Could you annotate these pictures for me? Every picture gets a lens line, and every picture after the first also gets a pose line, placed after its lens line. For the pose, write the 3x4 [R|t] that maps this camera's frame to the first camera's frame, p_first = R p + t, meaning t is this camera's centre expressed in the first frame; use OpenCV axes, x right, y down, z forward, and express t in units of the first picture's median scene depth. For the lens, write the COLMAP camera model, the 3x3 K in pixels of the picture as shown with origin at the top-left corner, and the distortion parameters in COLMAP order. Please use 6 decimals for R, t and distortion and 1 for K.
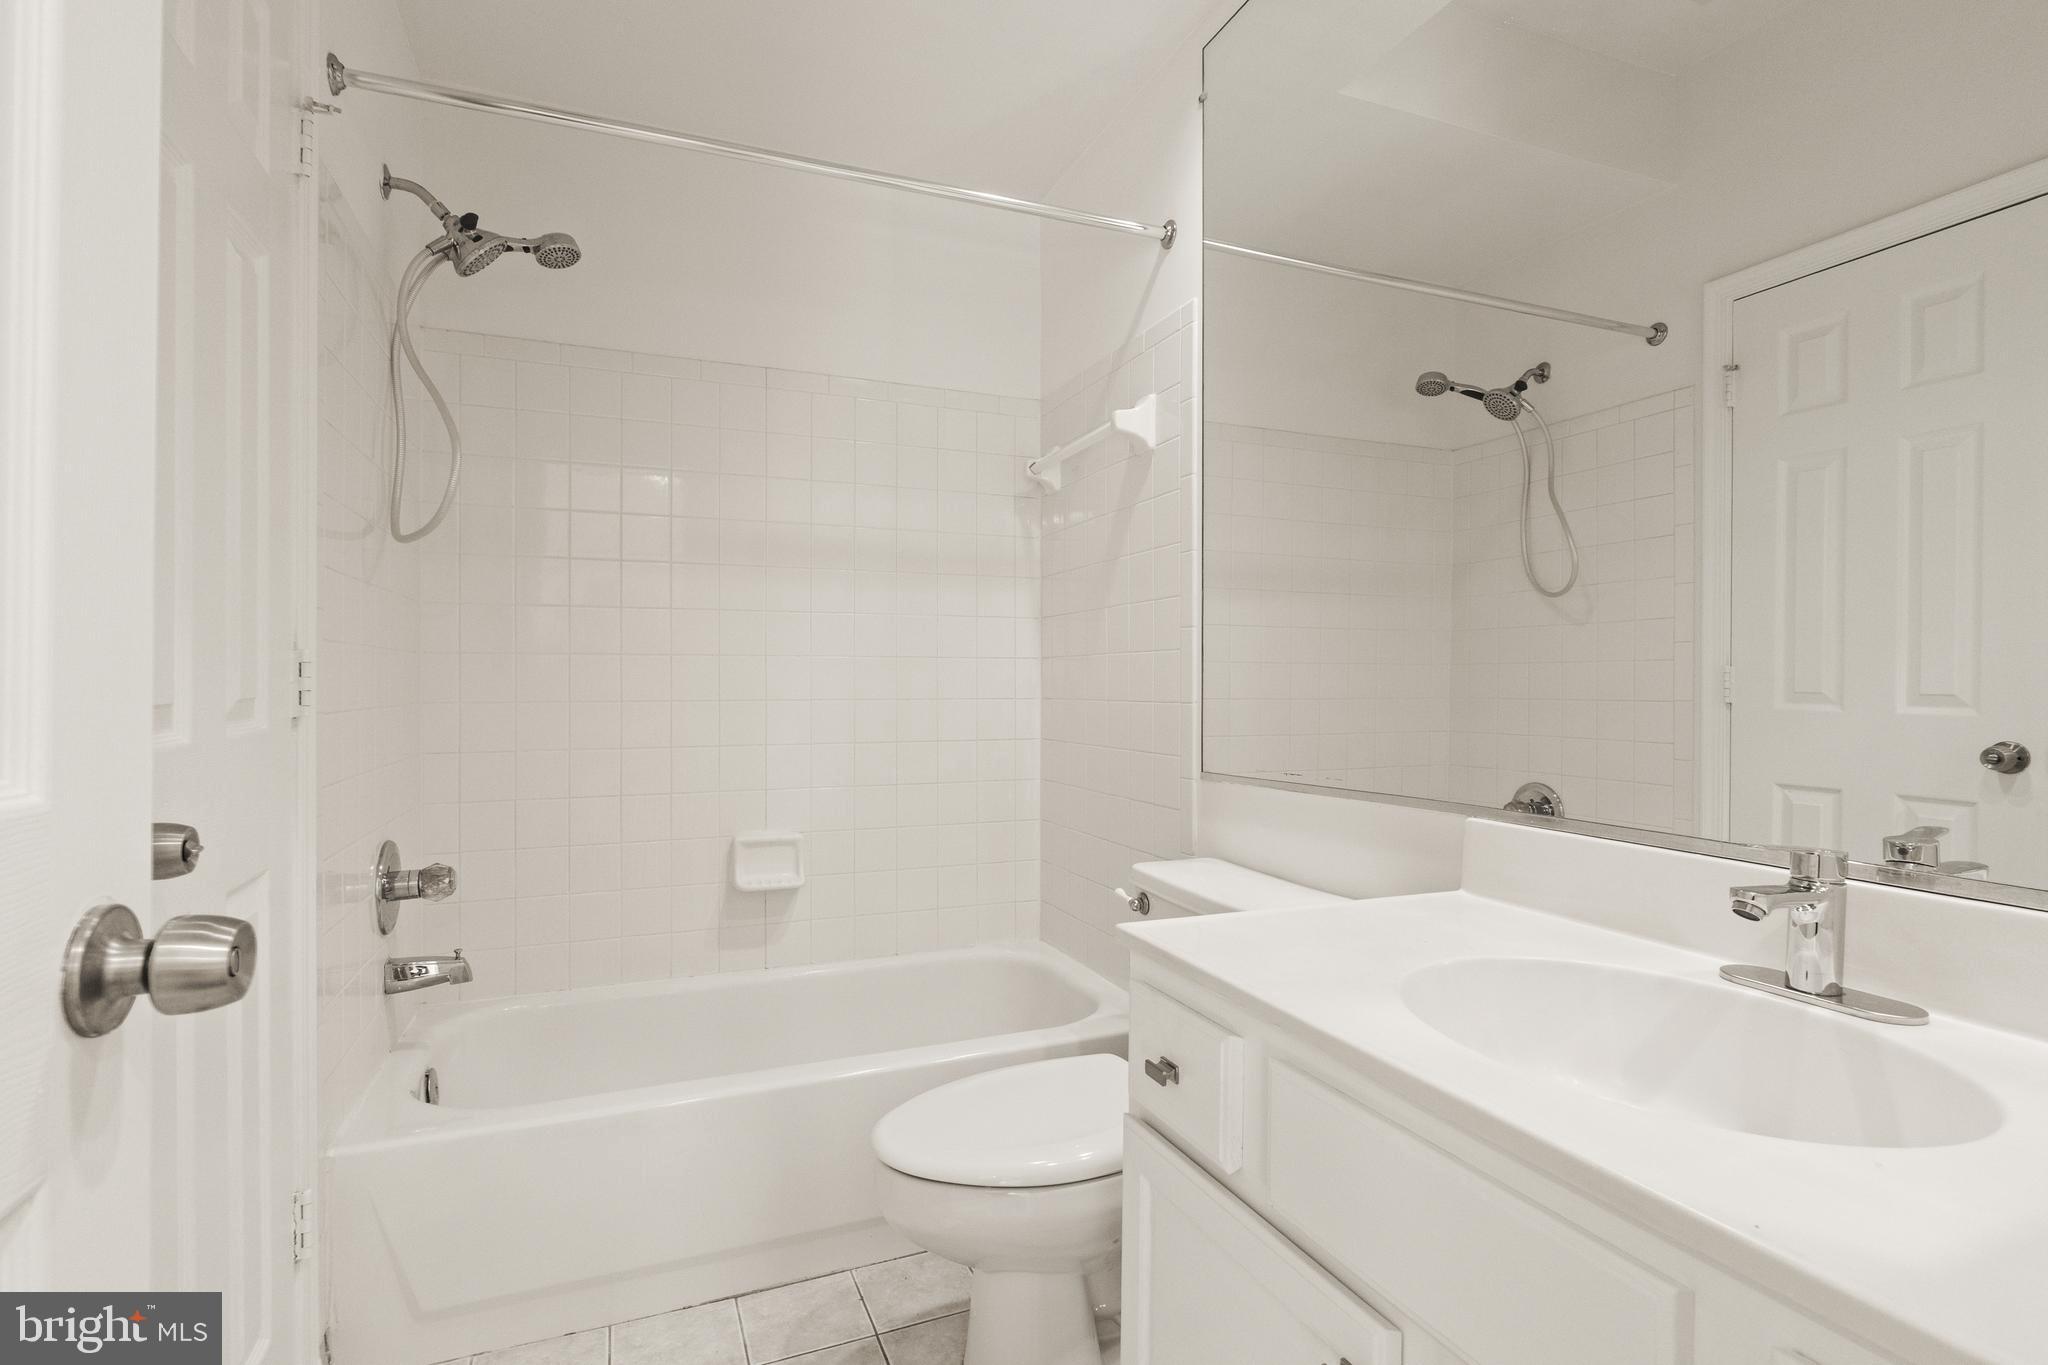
lens RADIAL K [[997.4, 0, 1024.0], [0, 997.4, 682.5], [0, 0, 1]] dist [-0.002240, -0.000446]
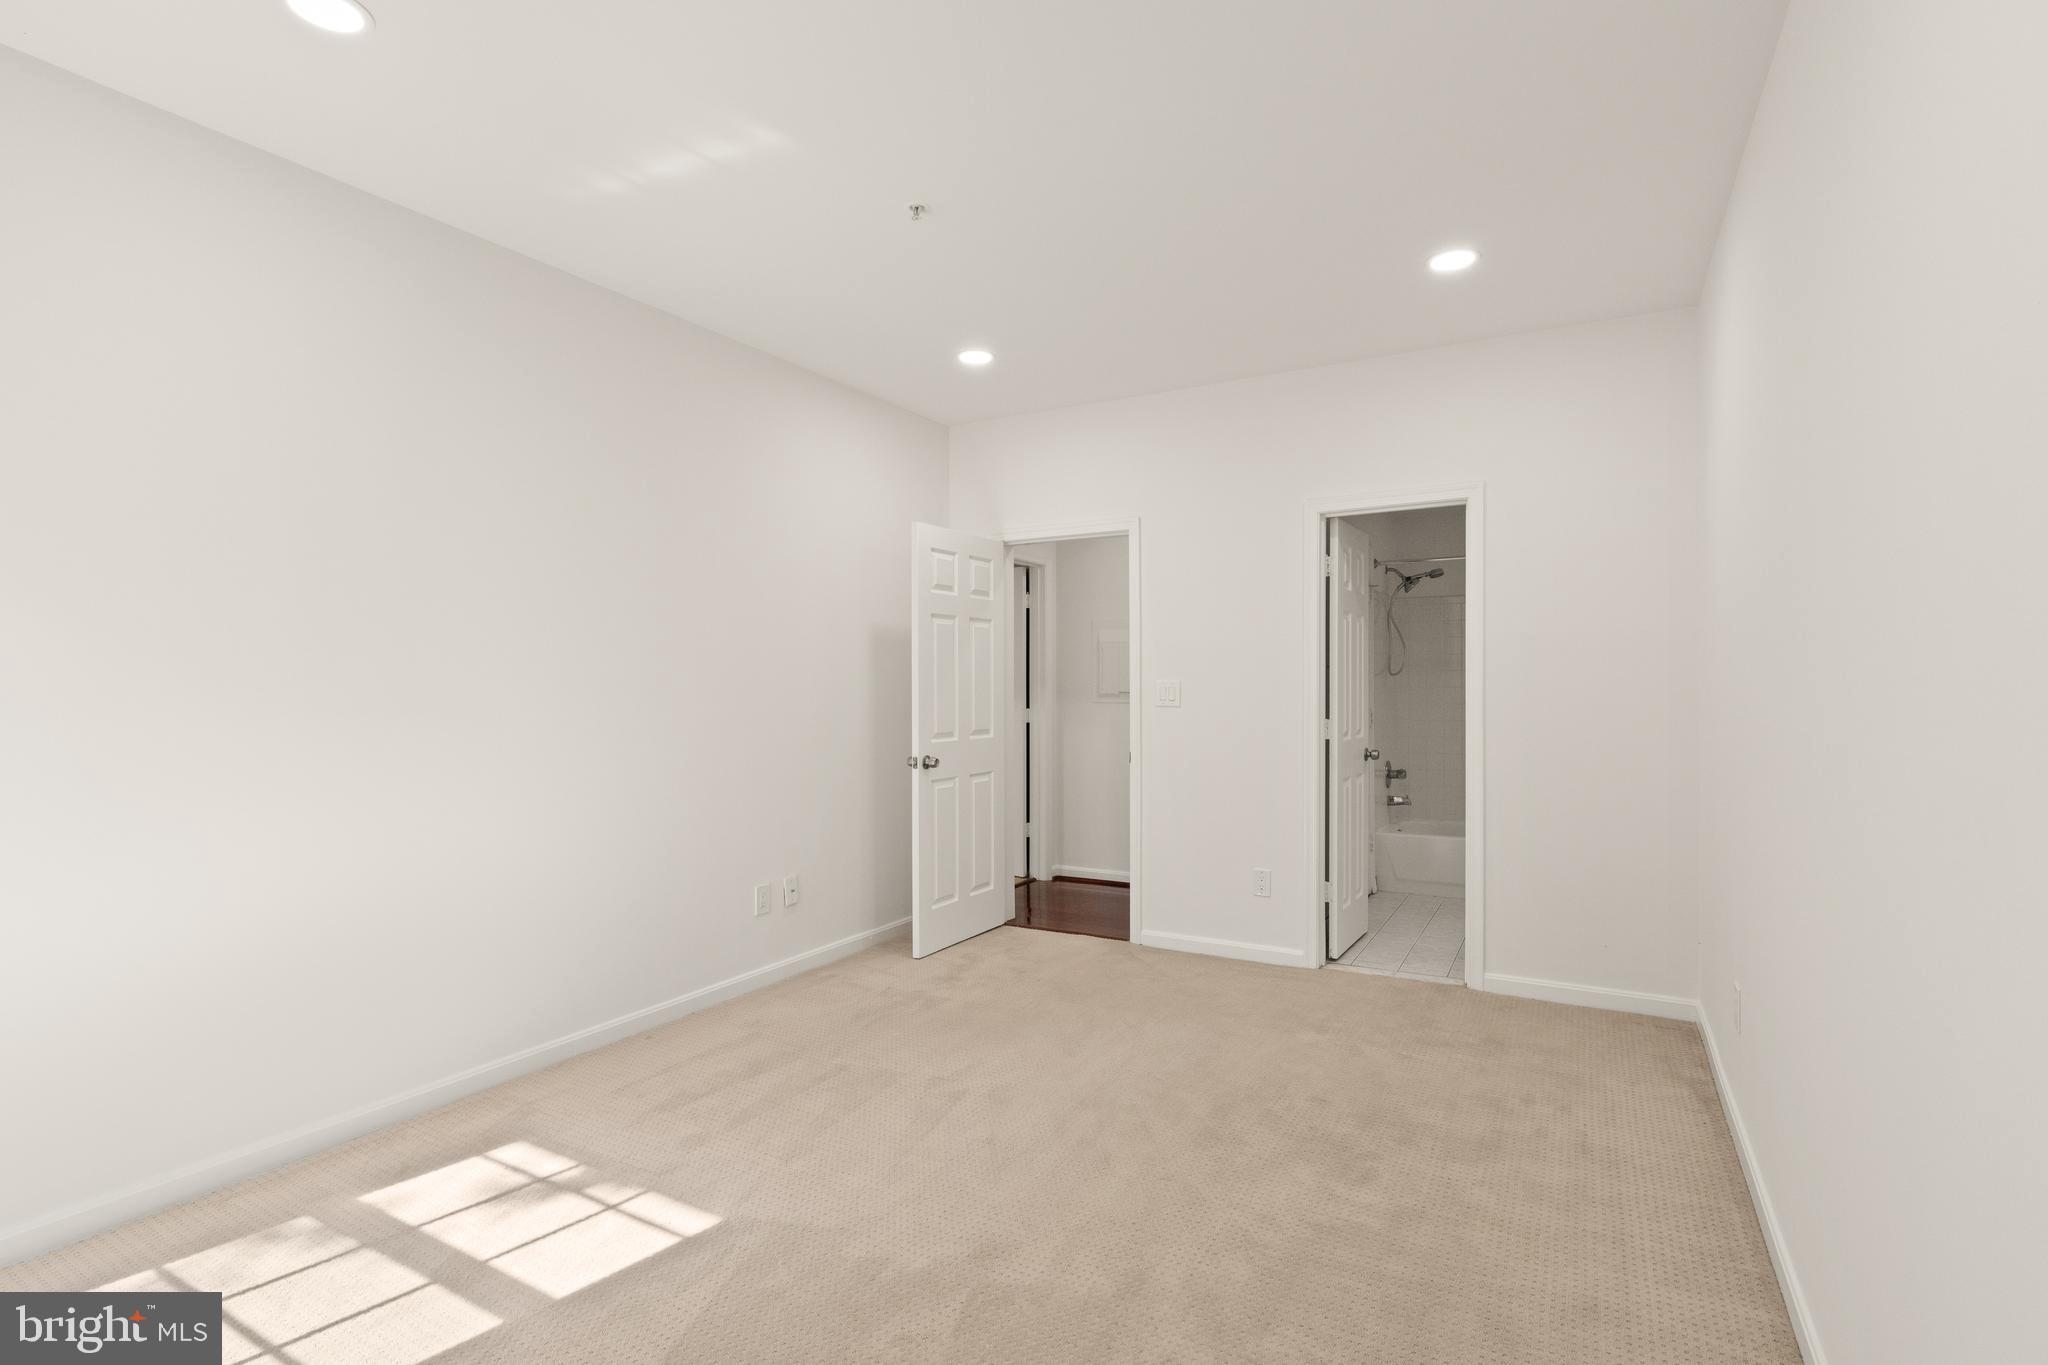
lens RADIAL K [[997.4, 0, 1024.0], [0, 997.4, 682.5], [0, 0, 1]] dist [-0.002240, -0.000446]
pose [[0.617668, -0.005311, -0.786421, 1.309393], [0.007888, 0.999969, -0.000558, -0.123385], [0.786399, -0.005859, 0.617691, -2.139733]]
